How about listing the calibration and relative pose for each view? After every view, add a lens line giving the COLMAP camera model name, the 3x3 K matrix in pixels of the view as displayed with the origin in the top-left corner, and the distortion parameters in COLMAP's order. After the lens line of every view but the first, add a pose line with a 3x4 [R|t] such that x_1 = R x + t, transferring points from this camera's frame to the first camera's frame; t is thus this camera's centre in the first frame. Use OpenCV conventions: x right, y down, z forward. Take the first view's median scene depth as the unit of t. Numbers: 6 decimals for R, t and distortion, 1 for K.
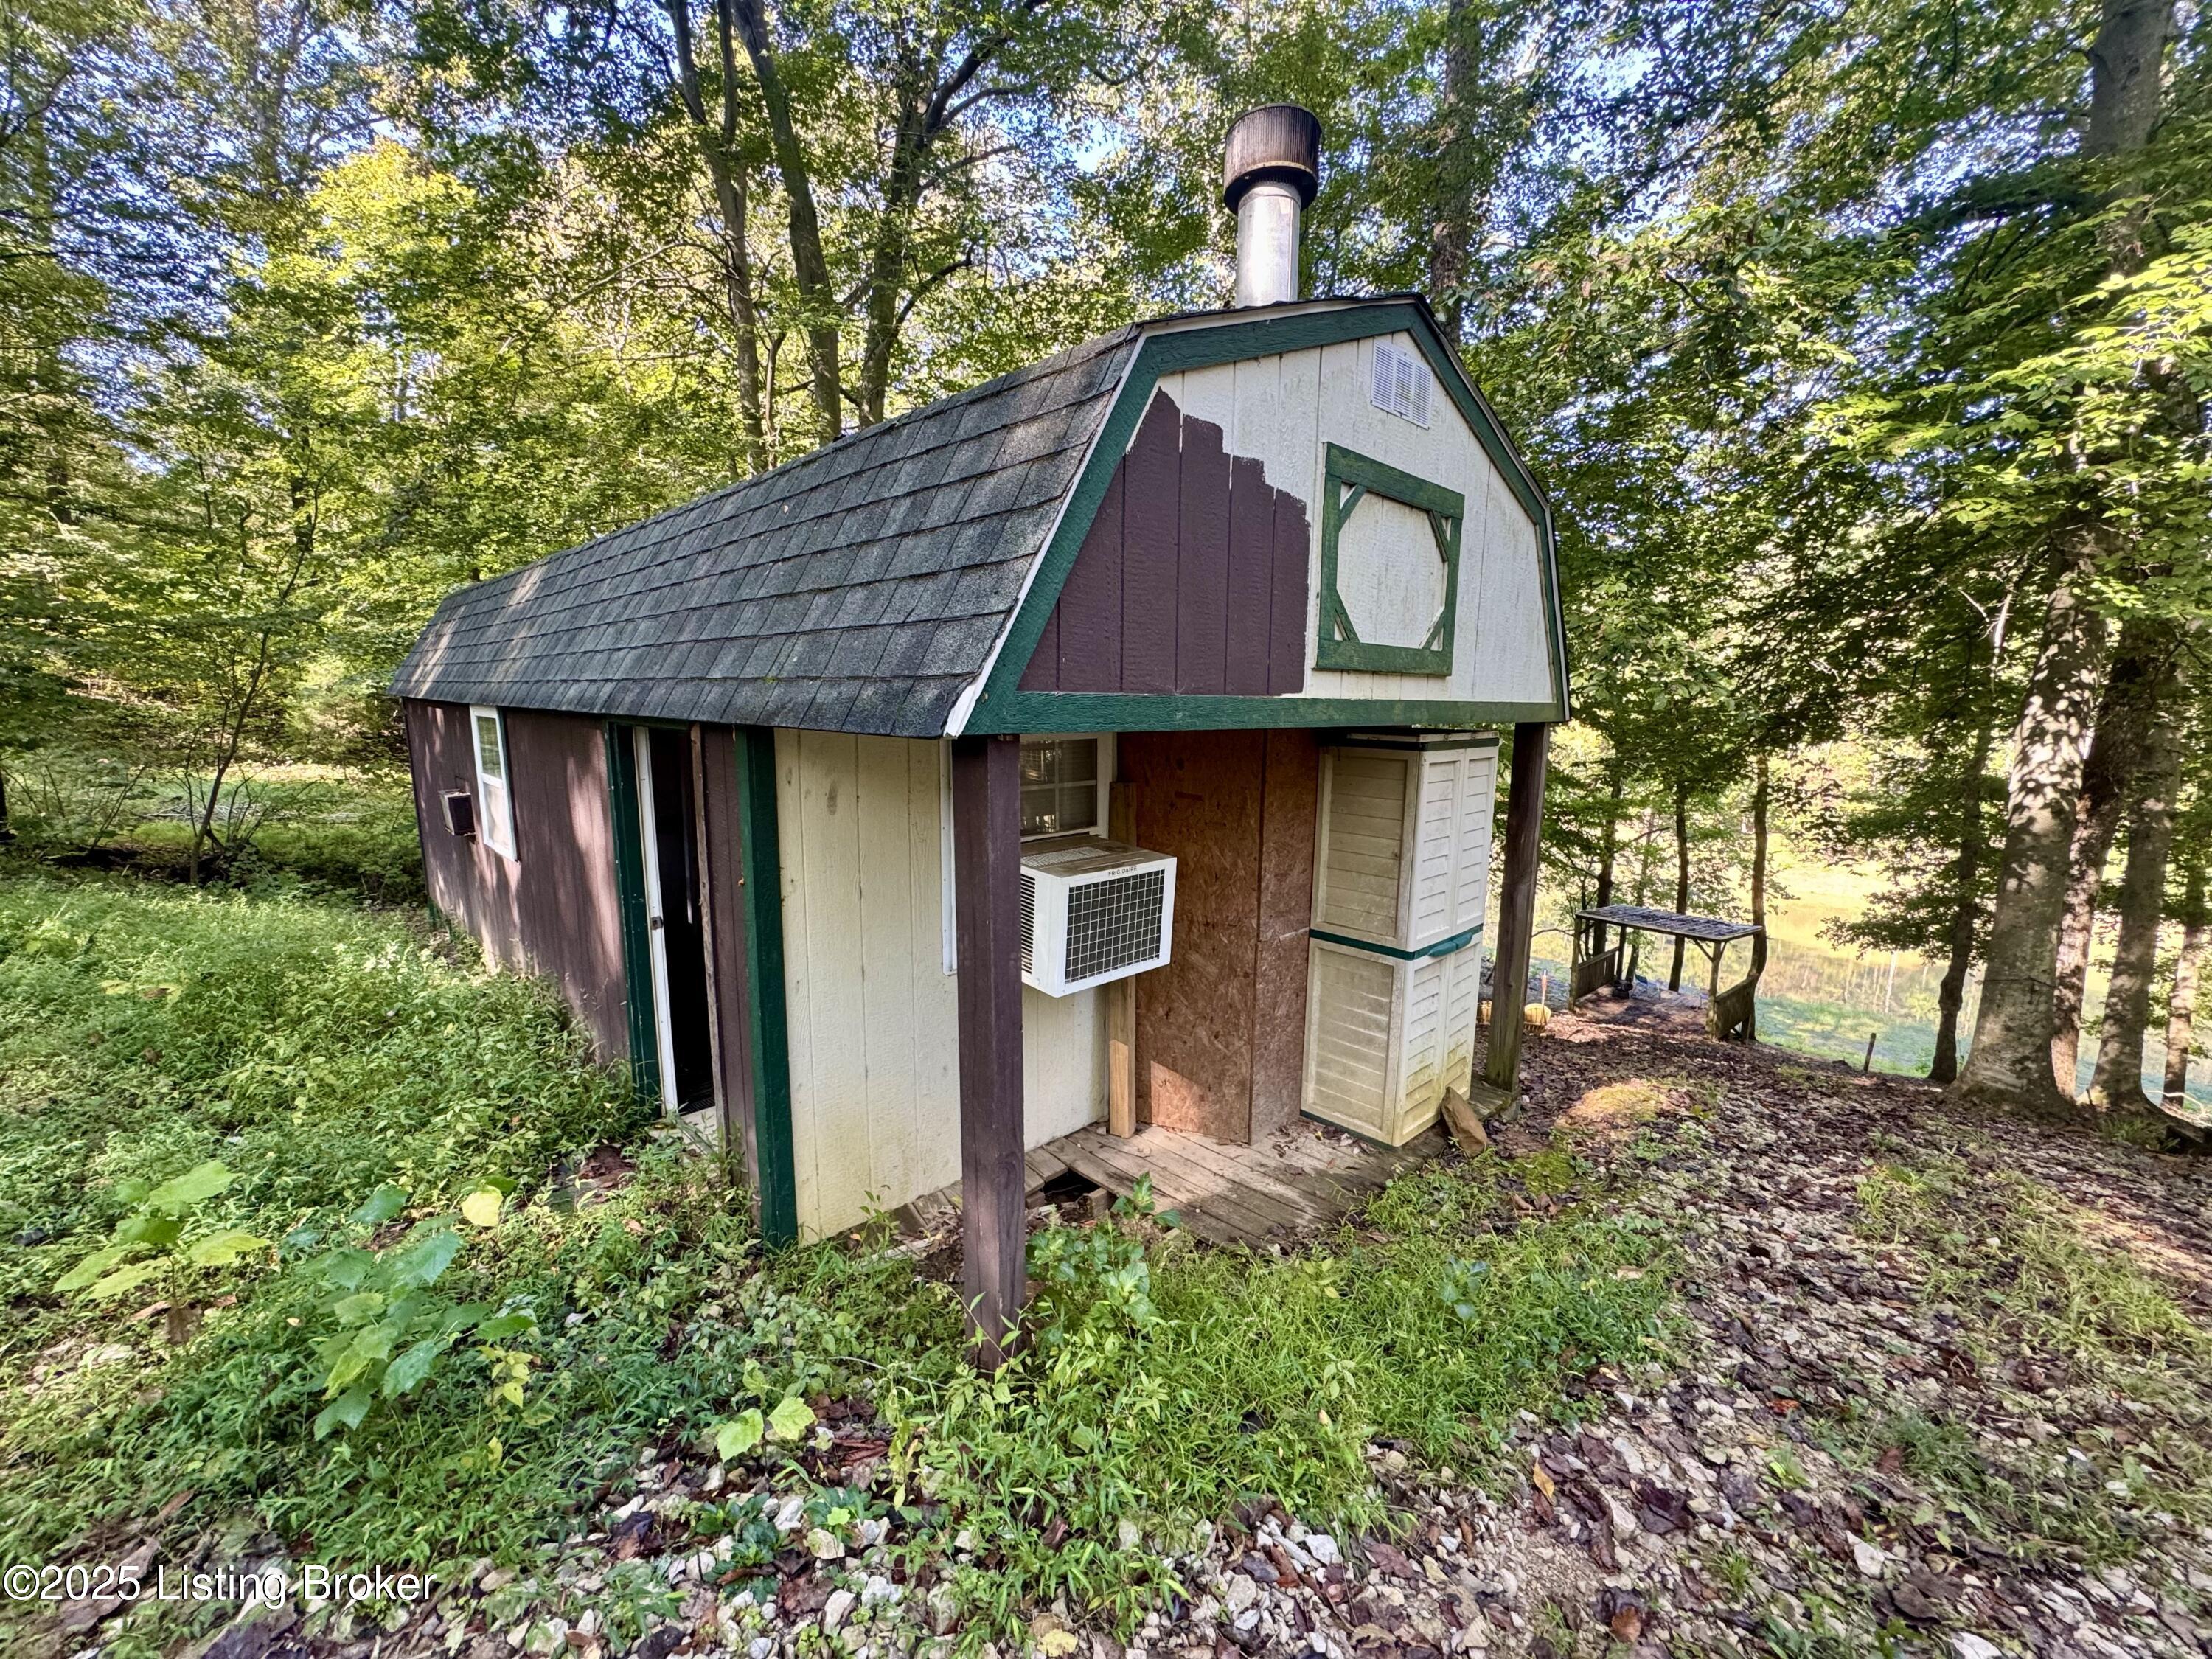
lens RADIAL K [[900.6, 0, 1110.1], [0, 900.6, 834.0], [0, 0, 1]] dist [-0.002607, -0.000405]
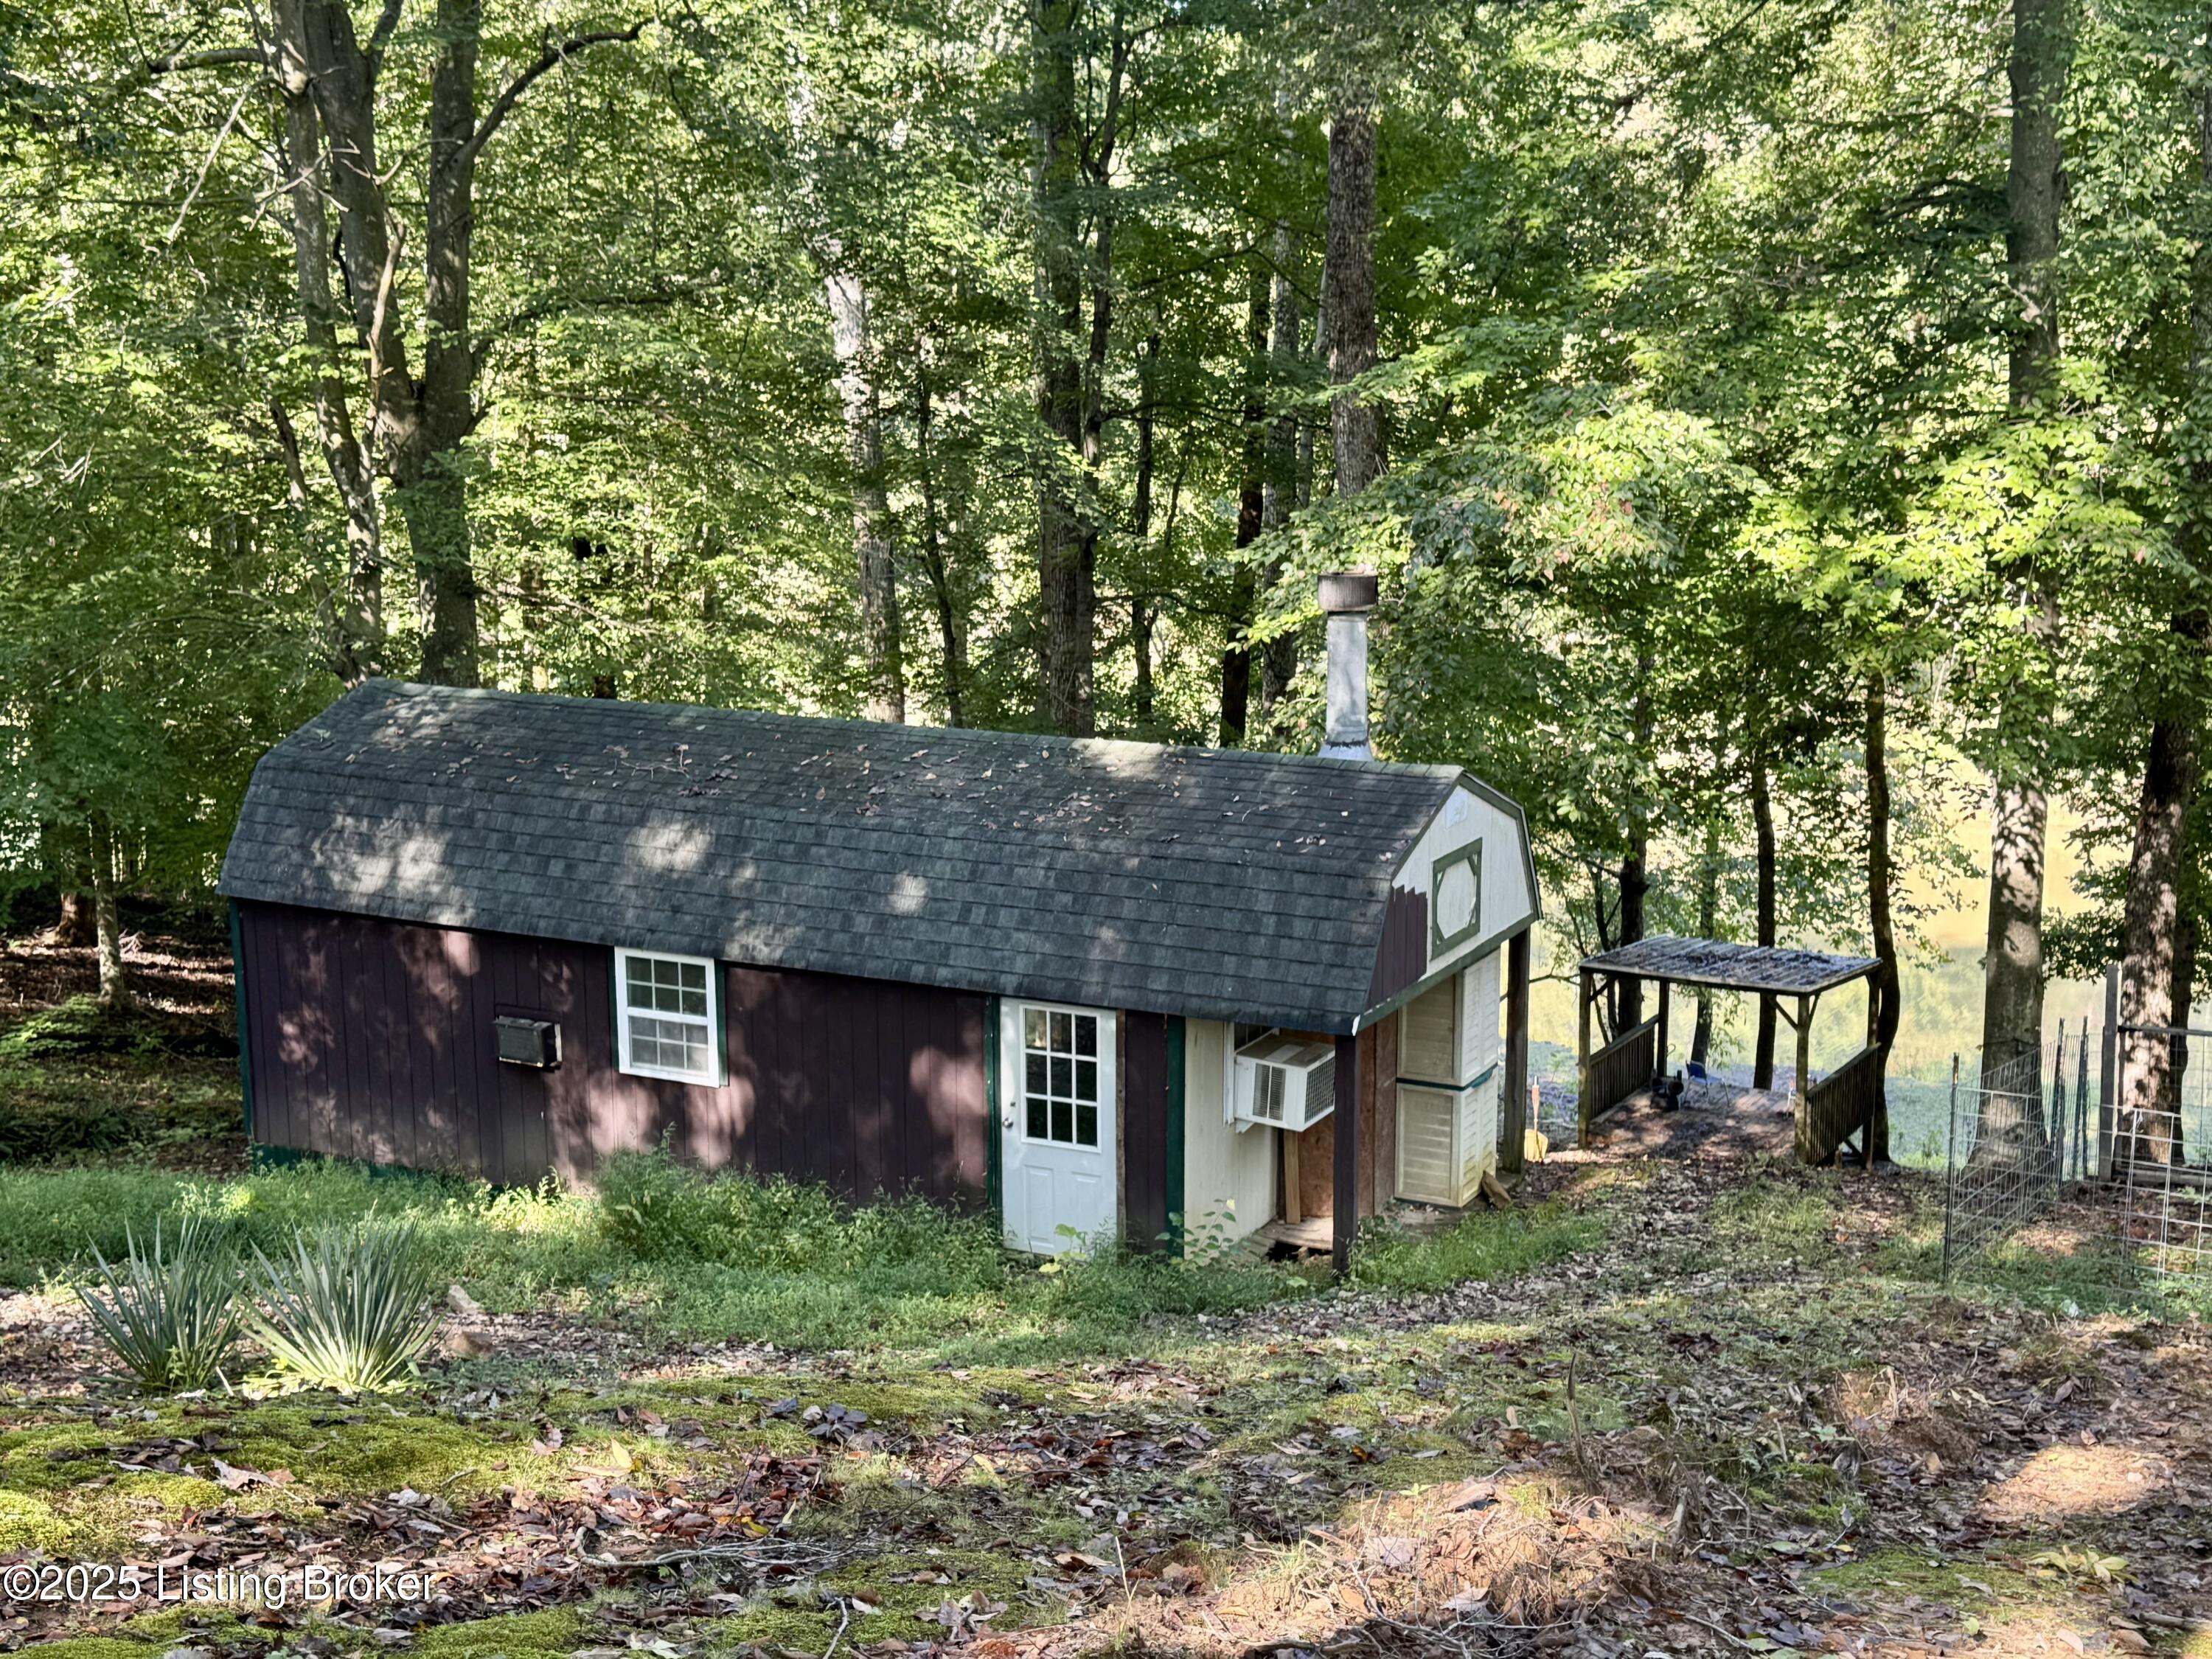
lens RADIAL K [[2774.8, 0, 1106.0], [0, 2774.8, 829.5], [0, 0, 1]] dist [0.091441, 0.004719]
pose [[0.951393, -0.076521, 0.298322, -1.634482], [0.066357, 0.996822, 0.044066, -0.558752], [-0.300746, -0.022128, 0.953447, -3.368942]]
